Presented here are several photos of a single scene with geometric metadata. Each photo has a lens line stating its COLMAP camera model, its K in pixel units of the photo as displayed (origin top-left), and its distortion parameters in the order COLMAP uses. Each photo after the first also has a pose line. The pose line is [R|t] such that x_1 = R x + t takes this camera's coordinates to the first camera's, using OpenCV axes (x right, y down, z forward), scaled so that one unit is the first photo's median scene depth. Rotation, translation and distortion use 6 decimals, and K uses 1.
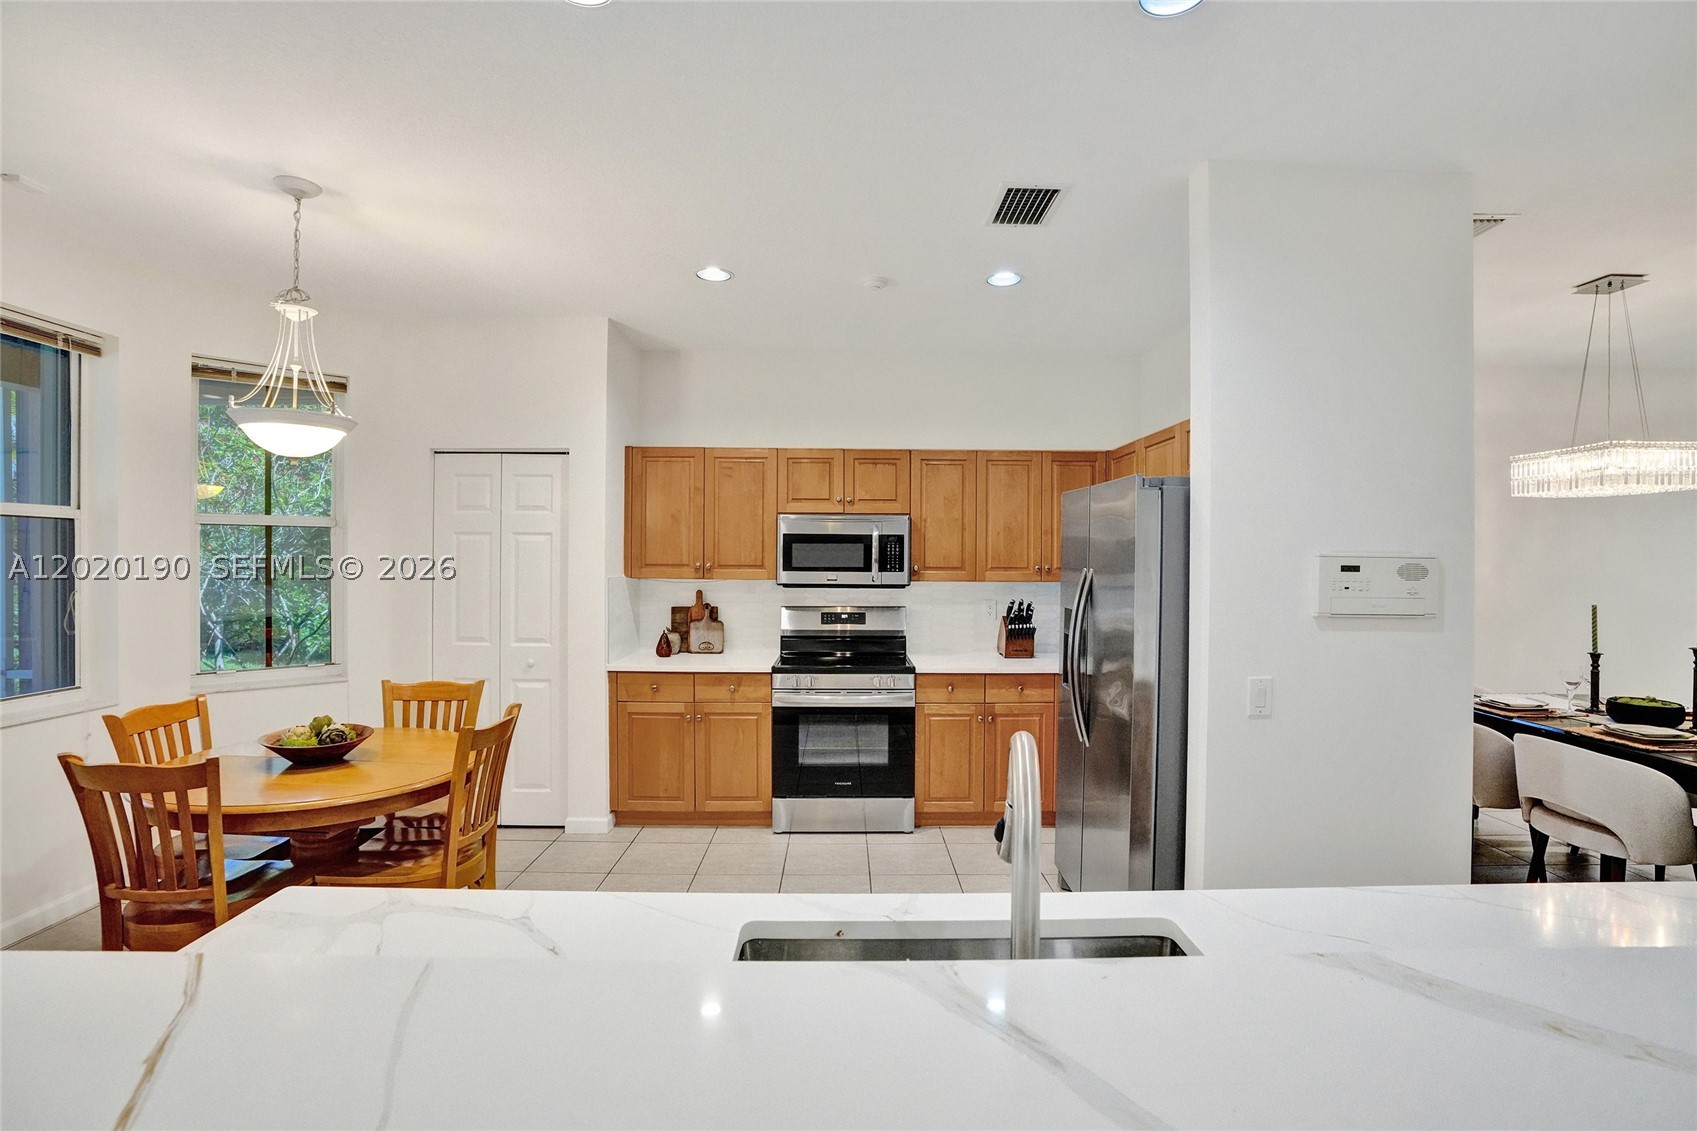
lens RADIAL K [[774.3, 0, 848.5], [0, 774.3, 565.5], [0, 0, 1]] dist [-0.031080, 0.004767]
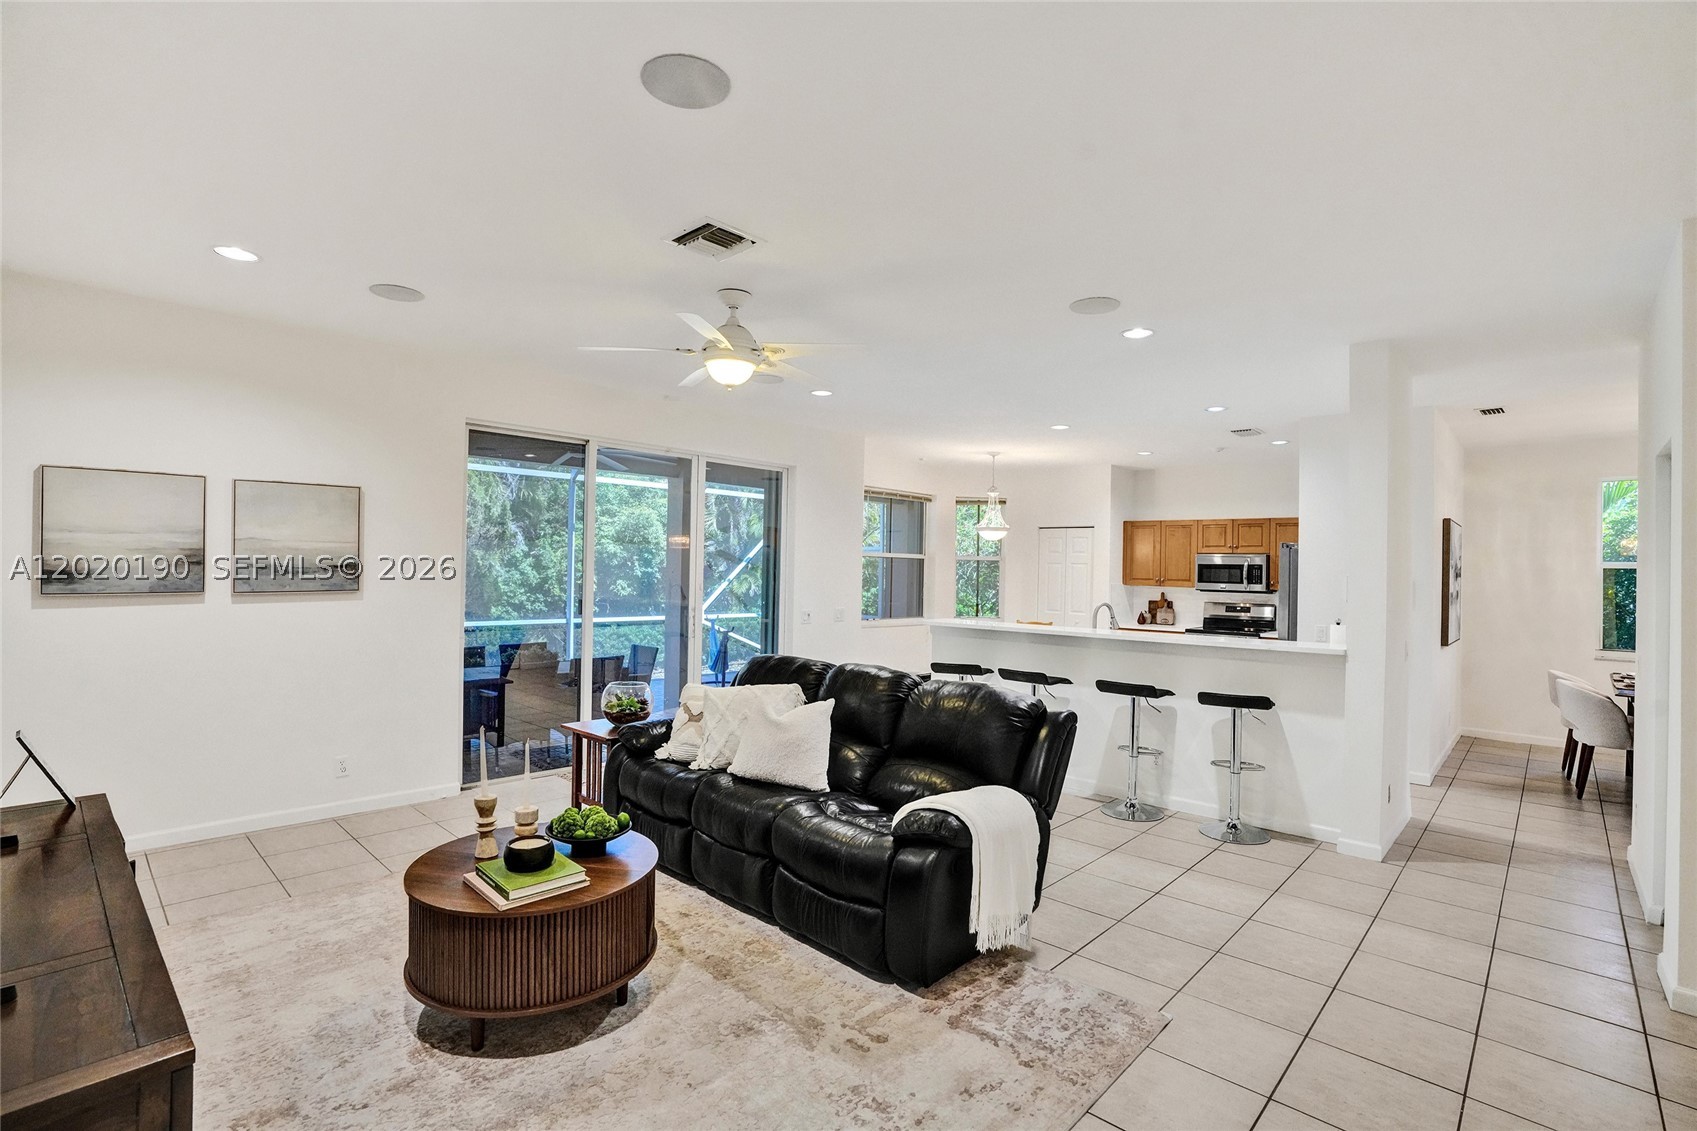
lens RADIAL K [[774.3, 0, 848.5], [0, 774.3, 565.5], [0, 0, 1]] dist [-0.031080, 0.004767]
pose [[0.712808, 0.003580, -0.701350, 0.639342], [-0.020974, 0.999649, -0.016214, 0.013061], [0.701045, 0.026268, 0.712633, -0.991916]]
